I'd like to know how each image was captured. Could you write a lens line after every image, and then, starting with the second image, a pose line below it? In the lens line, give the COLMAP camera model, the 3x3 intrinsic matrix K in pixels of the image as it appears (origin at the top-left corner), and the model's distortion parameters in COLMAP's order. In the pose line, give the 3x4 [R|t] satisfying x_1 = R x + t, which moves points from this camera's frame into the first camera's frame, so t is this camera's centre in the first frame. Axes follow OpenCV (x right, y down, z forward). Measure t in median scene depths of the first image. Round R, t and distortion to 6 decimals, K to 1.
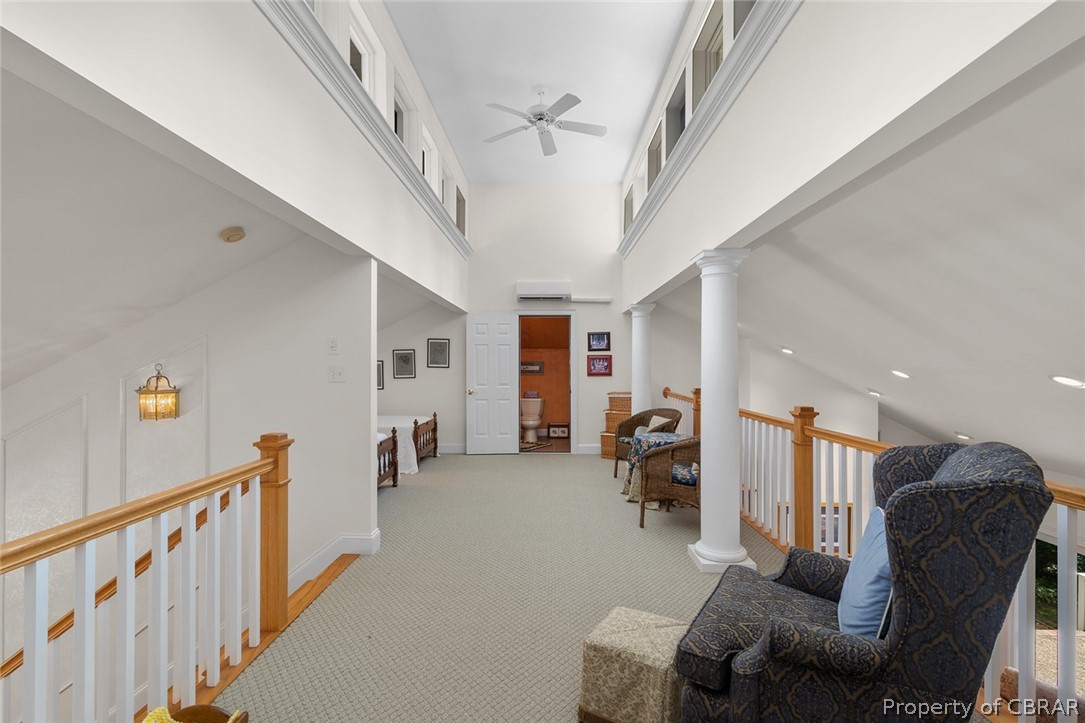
lens RADIAL K [[508.5, 0, 542.0], [0, 508.5, 364.1], [0, 0, 1]] dist [0.000353, -0.000039]
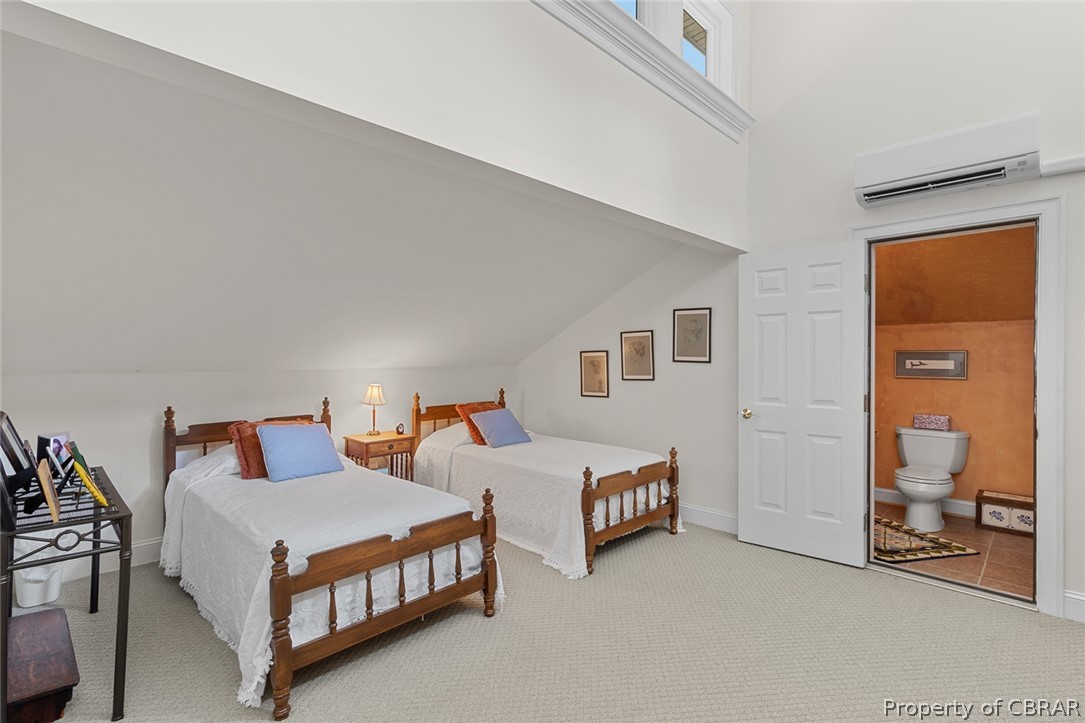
lens RADIAL K [[508.5, 0, 545.5], [0, 508.5, 361.6], [0, 0, 1]] dist [0.000353, -0.000039]
pose [[0.721833, 0.007592, -0.692026, 0.053253], [0.000086, 0.999939, 0.011060, 0.000005], [0.692067, -0.008043, 0.721788, 0.501867]]
